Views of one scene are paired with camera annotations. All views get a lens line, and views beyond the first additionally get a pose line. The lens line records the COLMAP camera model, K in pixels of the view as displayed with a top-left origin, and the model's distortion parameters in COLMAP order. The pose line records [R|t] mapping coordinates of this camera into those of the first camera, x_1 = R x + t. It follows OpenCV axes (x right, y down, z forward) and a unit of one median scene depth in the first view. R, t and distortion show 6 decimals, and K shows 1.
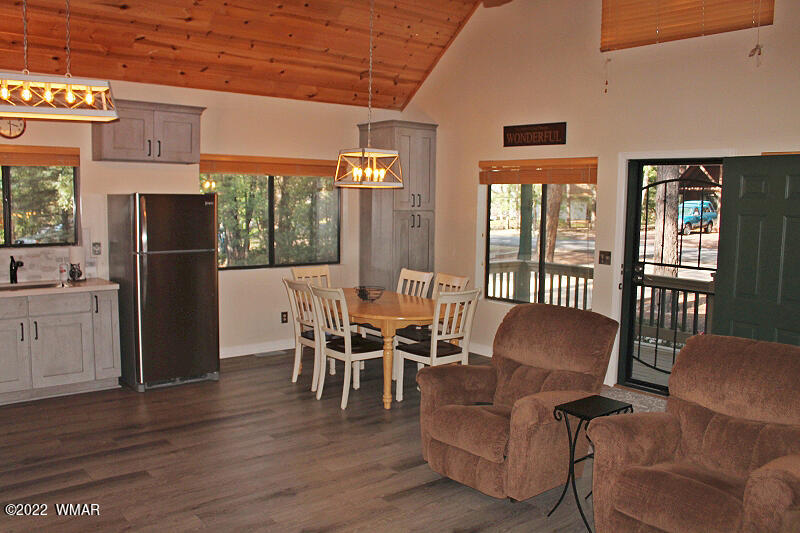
lens RADIAL K [[674.6, 0, 400.2], [0, 674.6, 265.3], [0, 0, 1]] dist [-0.117127, 0.037247]
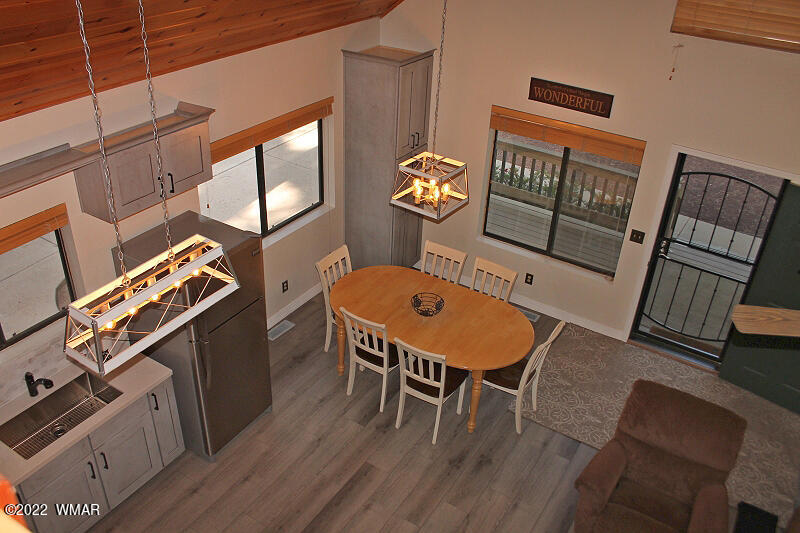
lens RADIAL K [[674.6, 0, 402.9], [0, 674.6, 268.2], [0, 0, 1]] dist [-0.117127, 0.037247]
pose [[0.948732, -0.137047, 0.284826, -0.327460], [-0.000211, 0.900840, 0.434151, -0.403114], [-0.316082, -0.411953, 0.854627, 0.212370]]
